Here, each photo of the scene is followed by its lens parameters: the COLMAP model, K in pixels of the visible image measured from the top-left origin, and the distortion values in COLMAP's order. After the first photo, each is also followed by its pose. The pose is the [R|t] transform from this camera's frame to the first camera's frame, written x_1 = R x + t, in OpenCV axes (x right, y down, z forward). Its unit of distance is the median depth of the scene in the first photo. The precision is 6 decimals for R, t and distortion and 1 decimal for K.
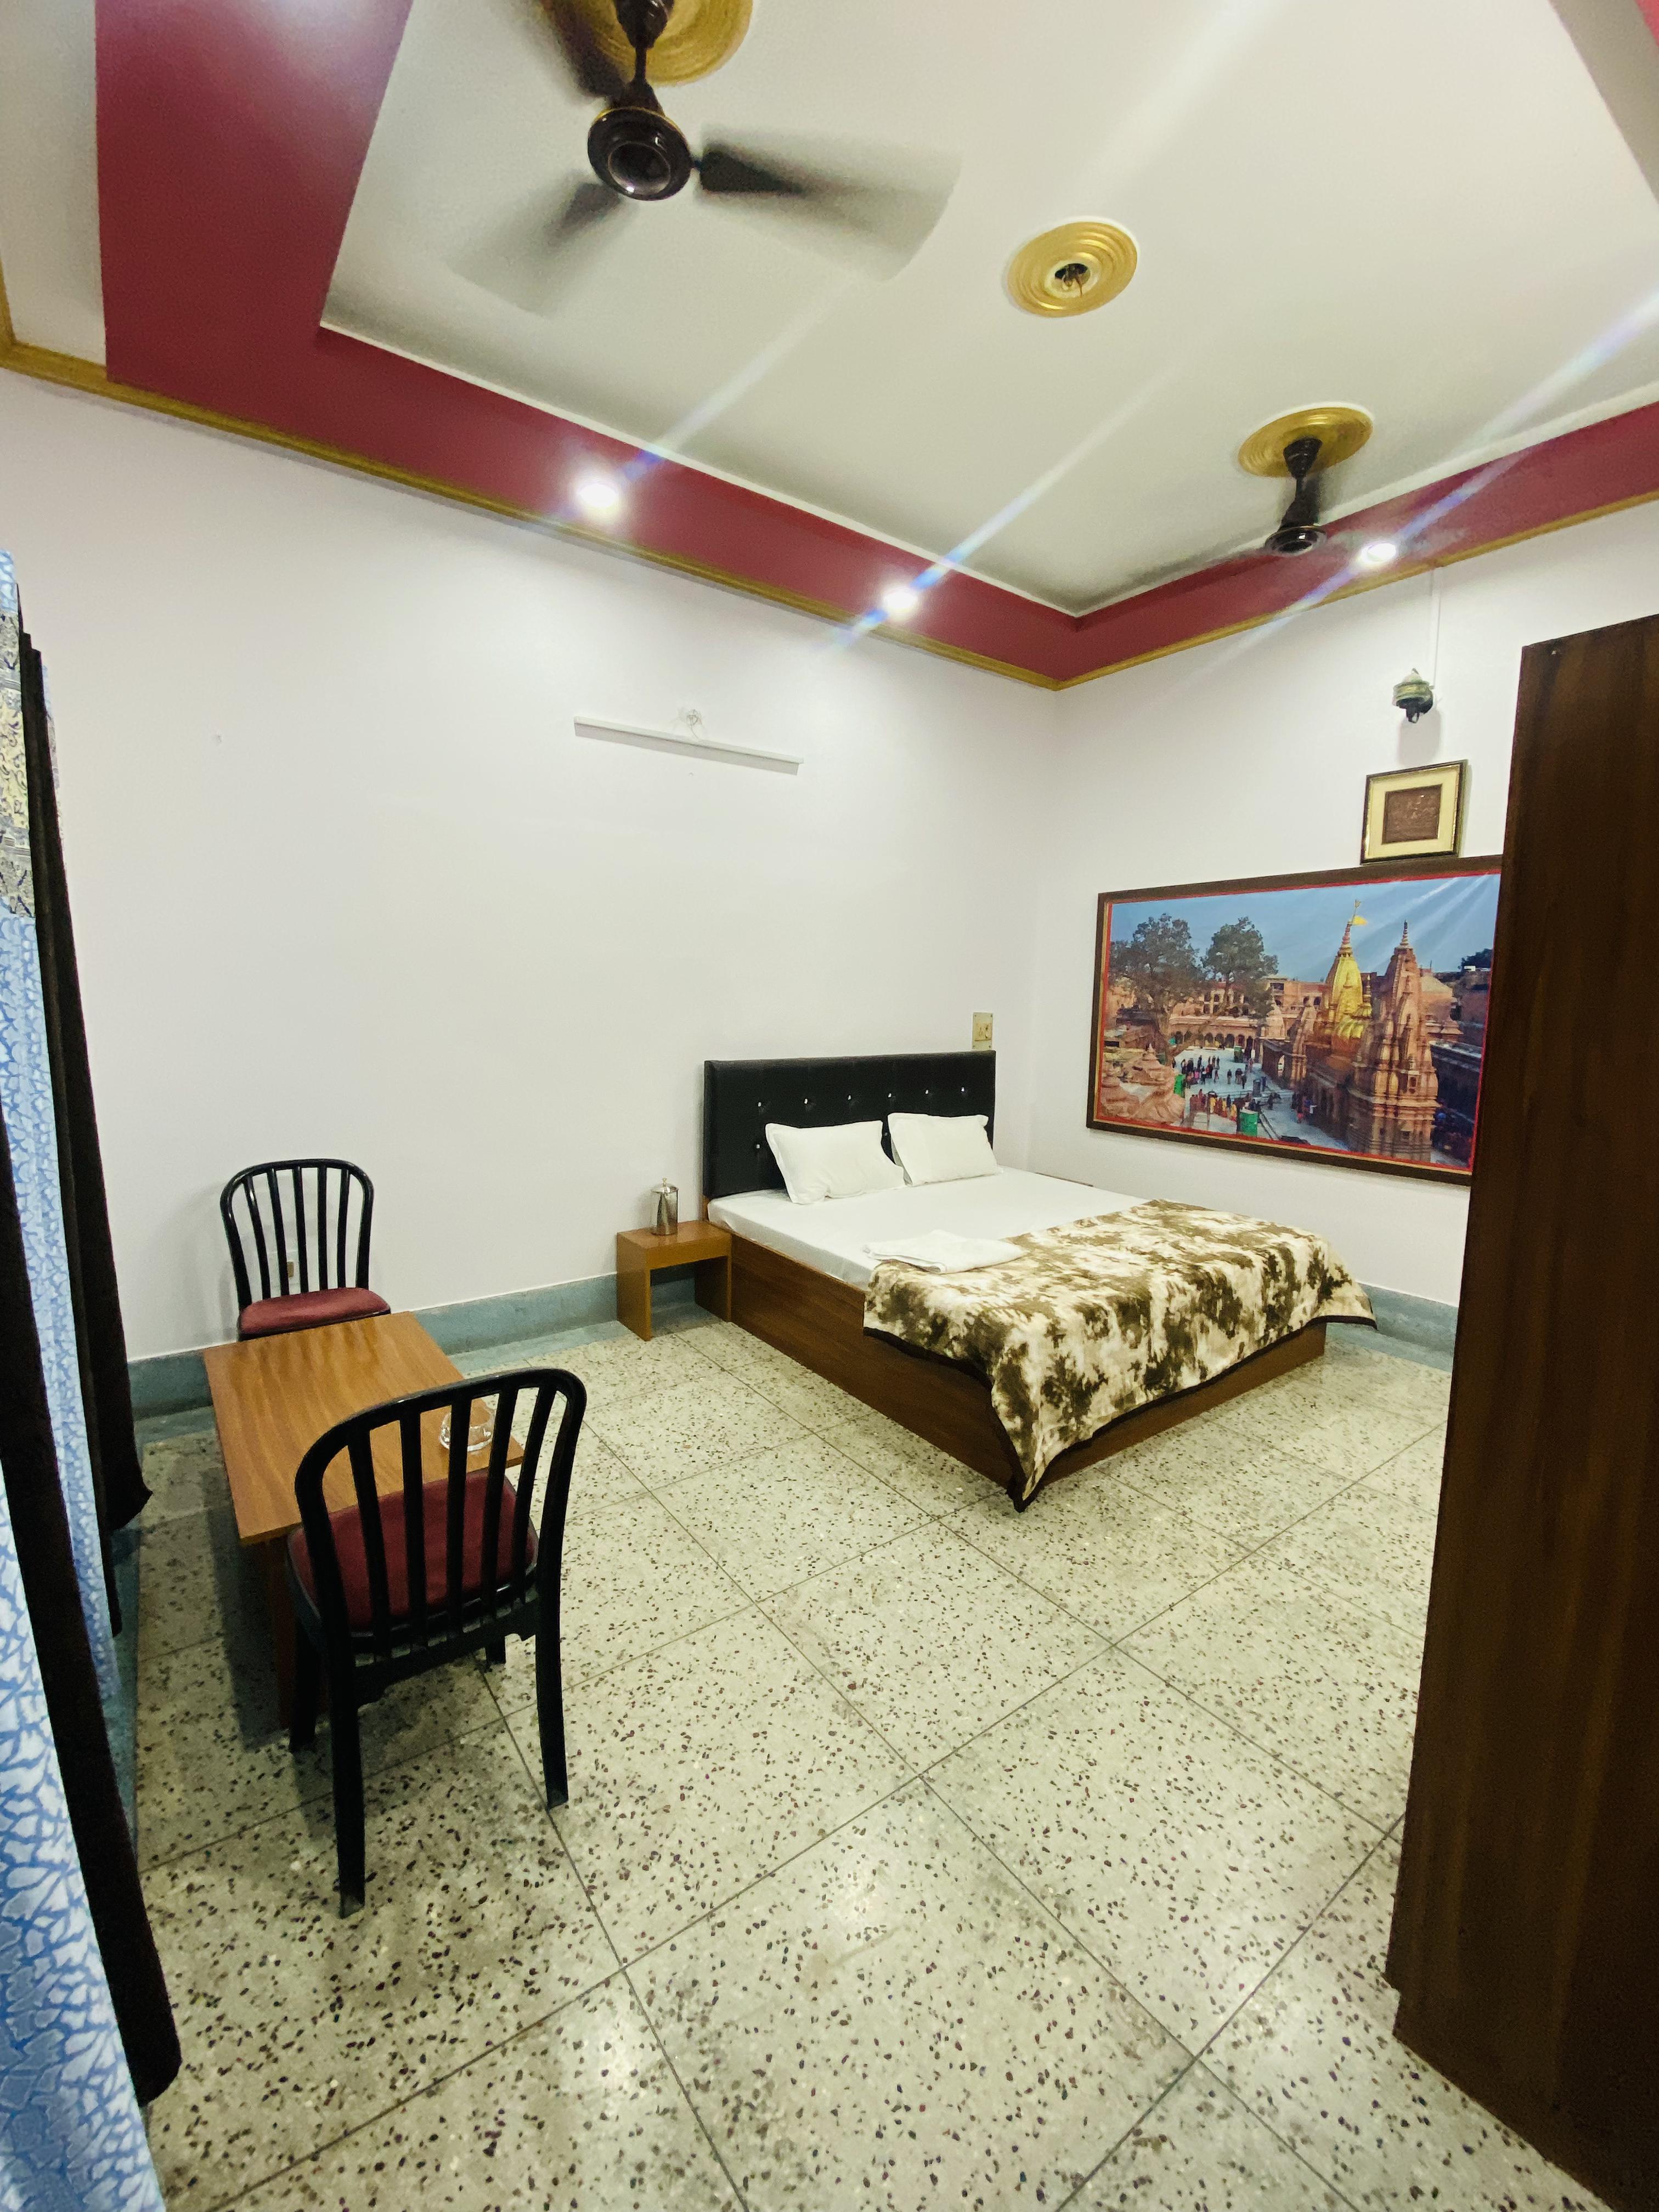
lens RADIAL K [[909.3, 0, 829.5], [0, 909.3, 1106.0], [0, 0, 1]] dist [-0.000166, -0.000051]
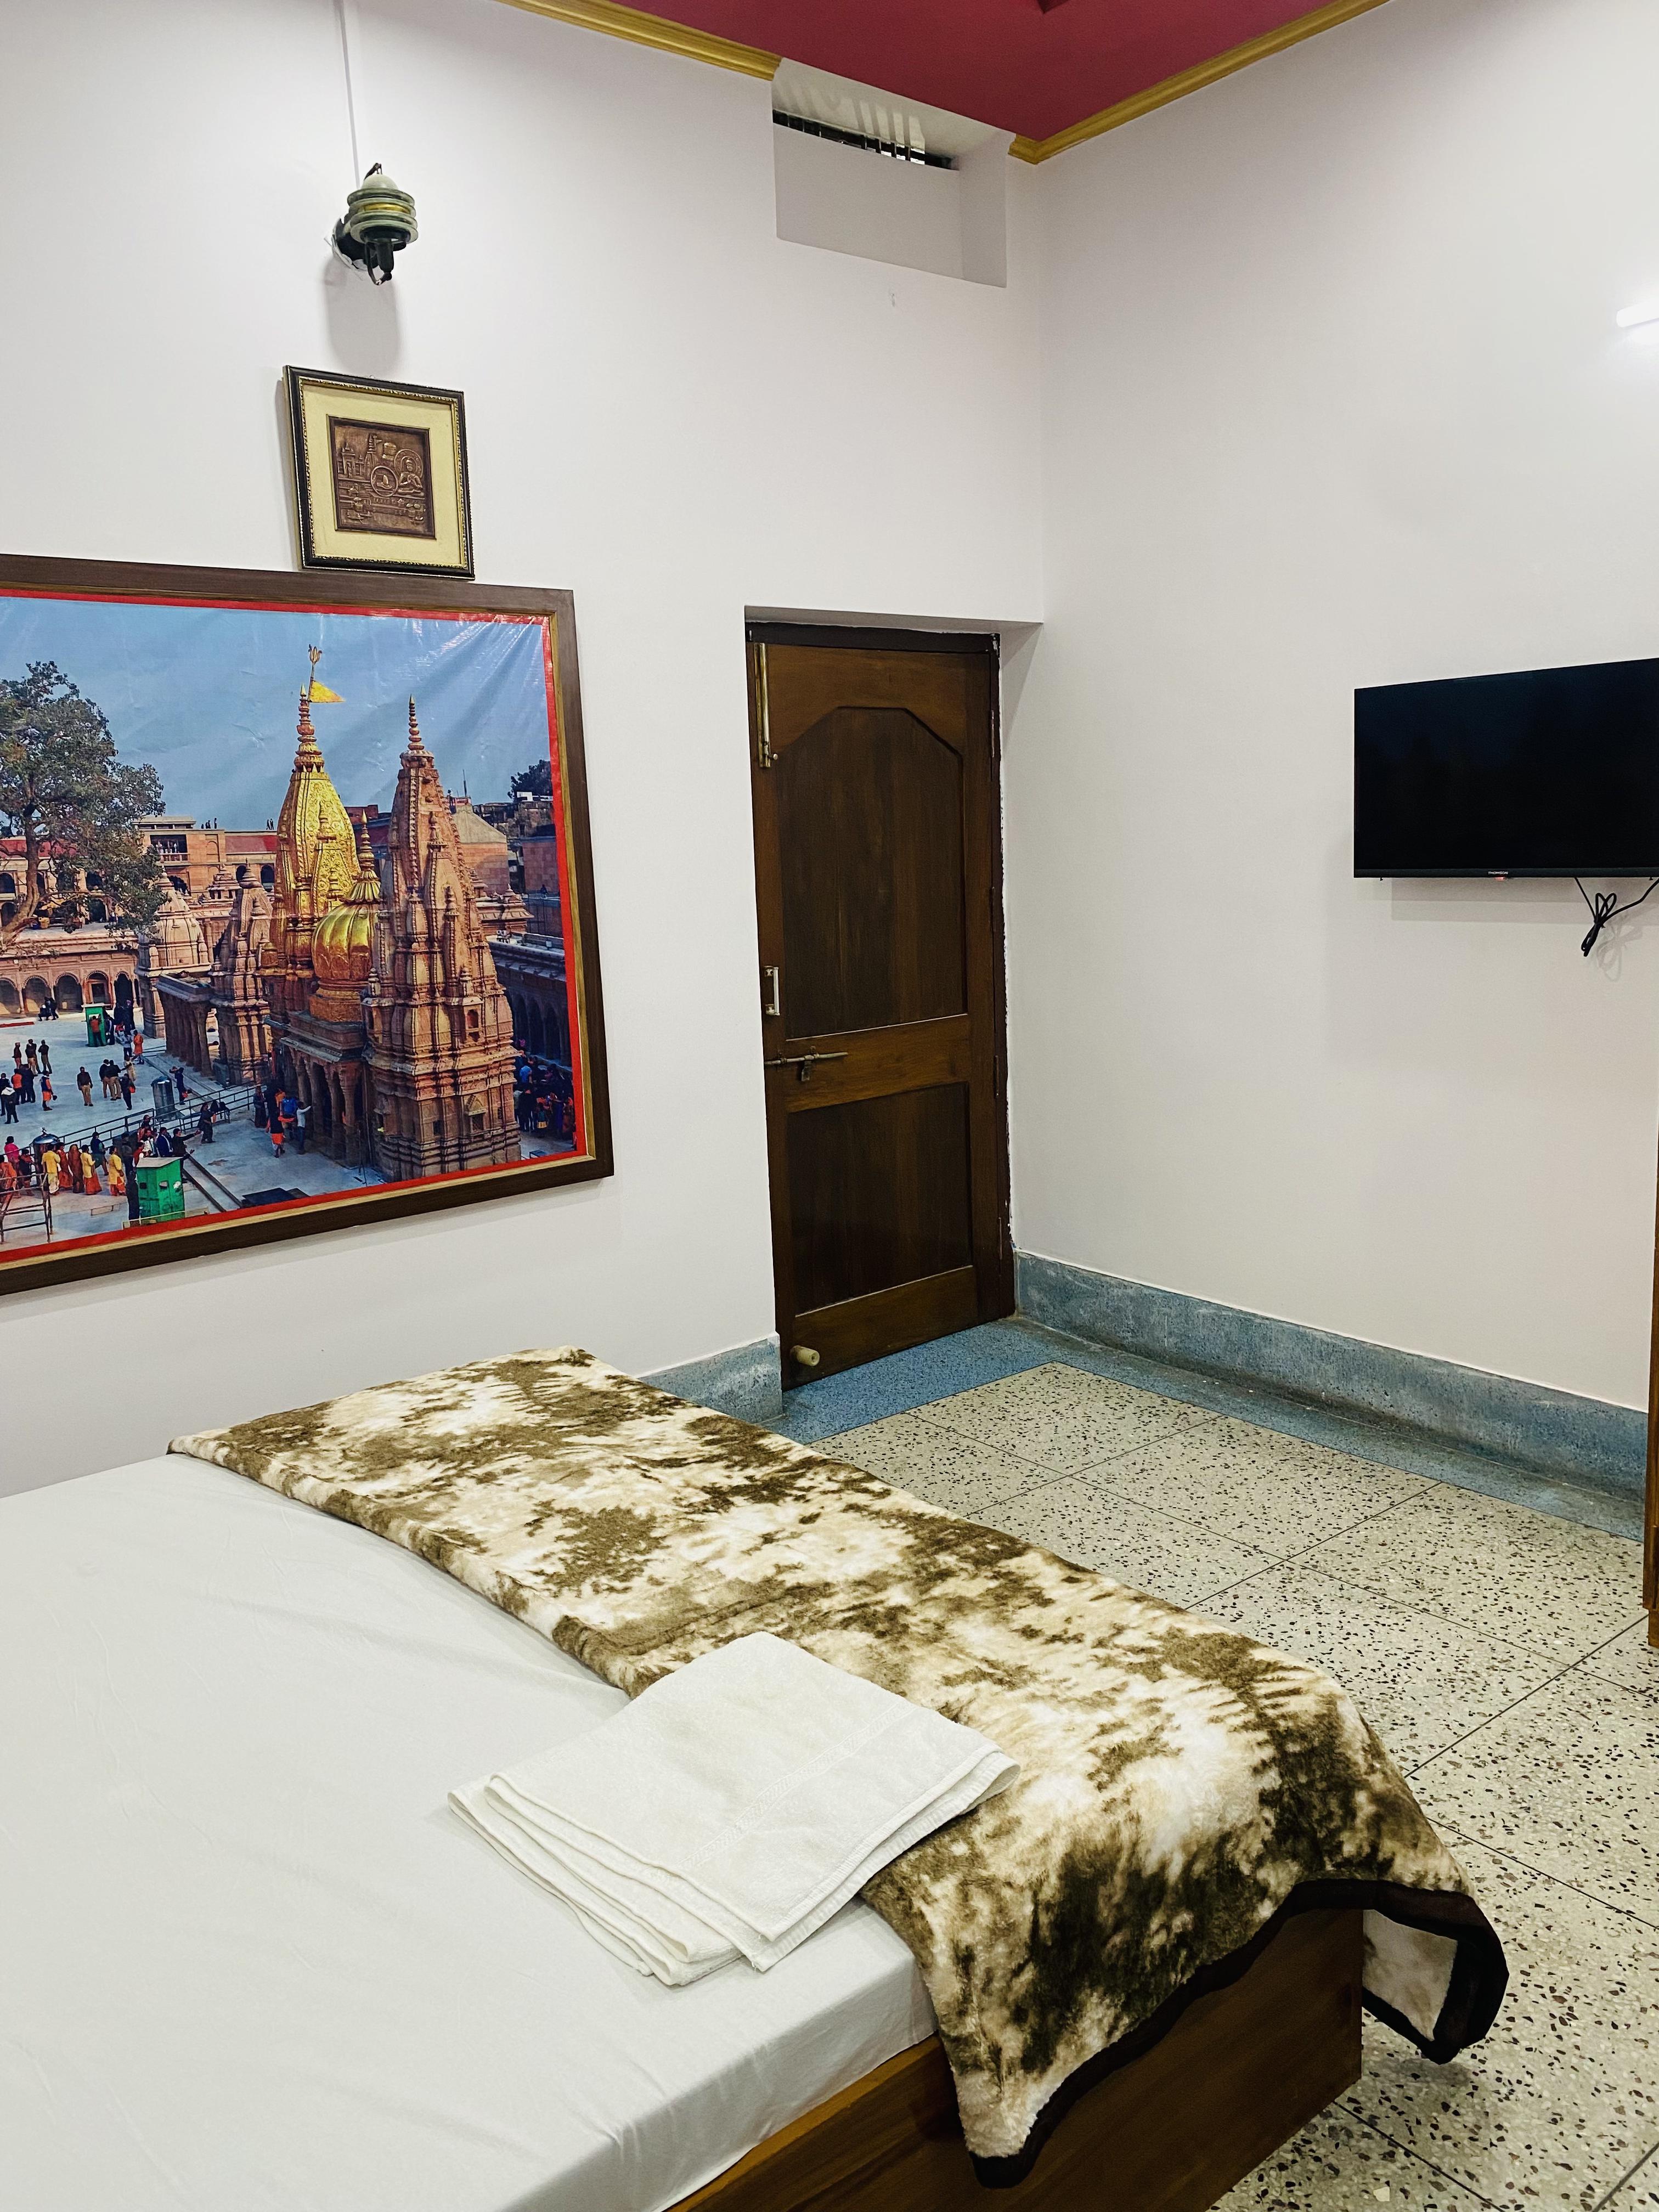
lens RADIAL K [[1646.1, 0, 829.2], [0, 1646.1, 1136.1], [0, 0, 1]] dist [-0.003673, -0.002733]
pose [[-0.056695, -0.192966, 0.979566, -0.291636], [0.162507, 0.966276, 0.199753, -0.112990], [-0.985077, 0.170512, -0.023424, 0.813981]]
